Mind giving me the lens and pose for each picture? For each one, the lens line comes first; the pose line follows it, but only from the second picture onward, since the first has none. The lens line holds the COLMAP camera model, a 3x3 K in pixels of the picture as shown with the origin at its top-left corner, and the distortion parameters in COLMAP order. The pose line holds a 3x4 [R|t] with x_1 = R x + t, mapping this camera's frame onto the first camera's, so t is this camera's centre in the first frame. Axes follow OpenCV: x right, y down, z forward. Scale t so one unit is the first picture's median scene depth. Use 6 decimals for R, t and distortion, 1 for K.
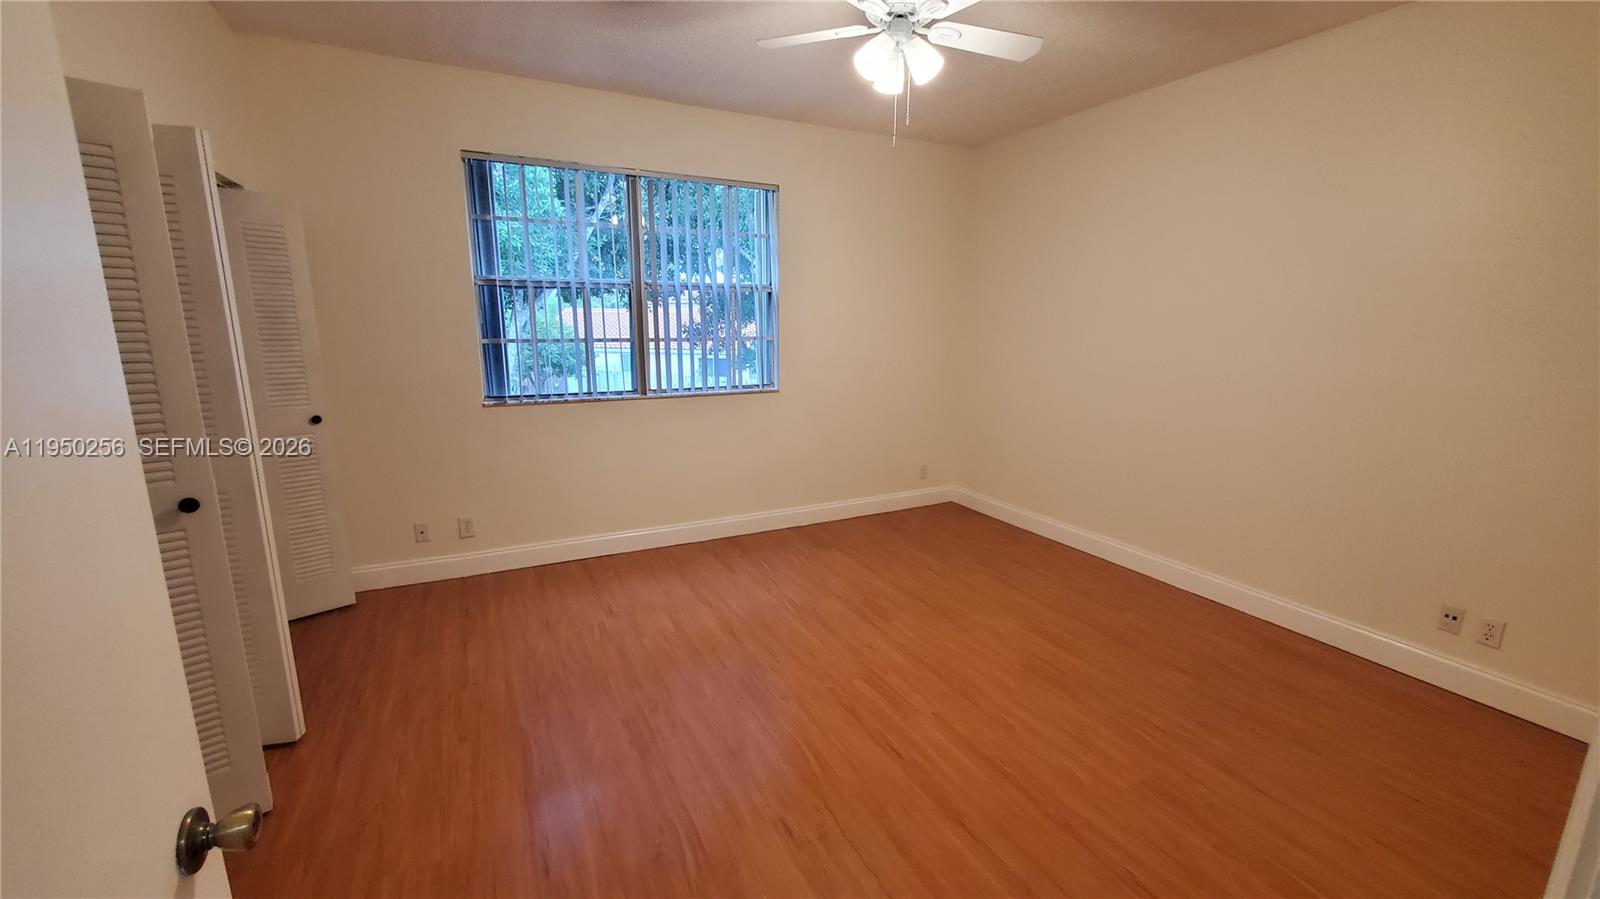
lens RADIAL K [[635.0, 0, 791.1], [0, 635.0, 444.4], [0, 0, 1]] dist [0.000244, 0.000287]
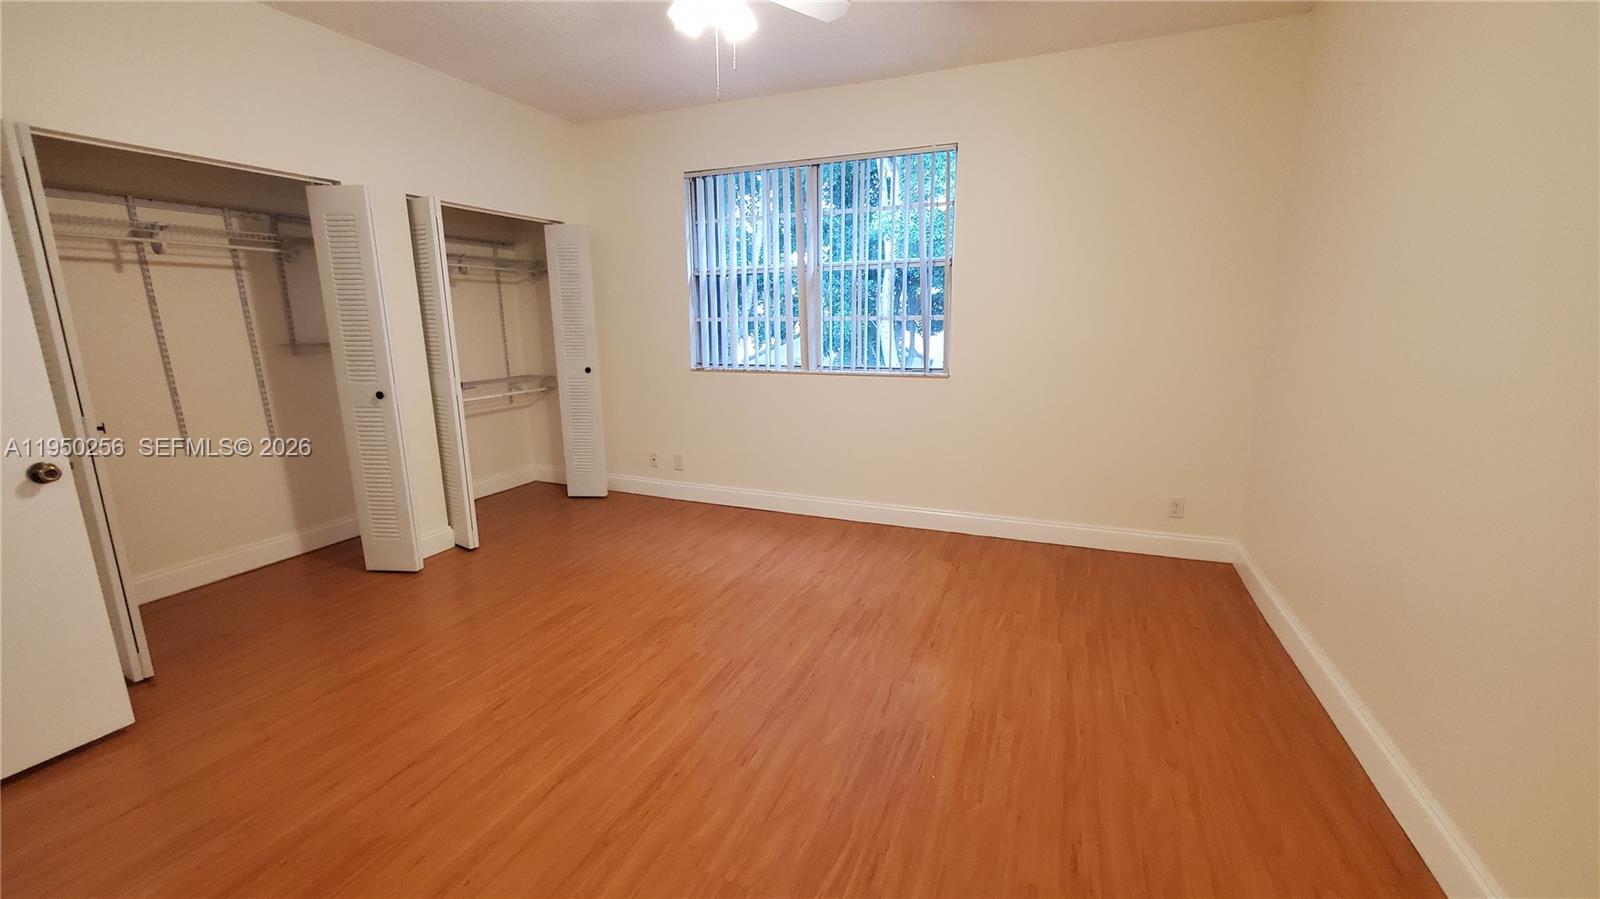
lens RADIAL K [[635.0, 0, 792.9], [0, 635.0, 451.4], [0, 0, 1]] dist [0.000244, 0.000287]
pose [[0.648938, 0.144447, -0.747004, 0.591633], [-0.131156, 0.988353, 0.077178, -0.022521], [0.749452, 0.047890, 0.660324, 0.291866]]
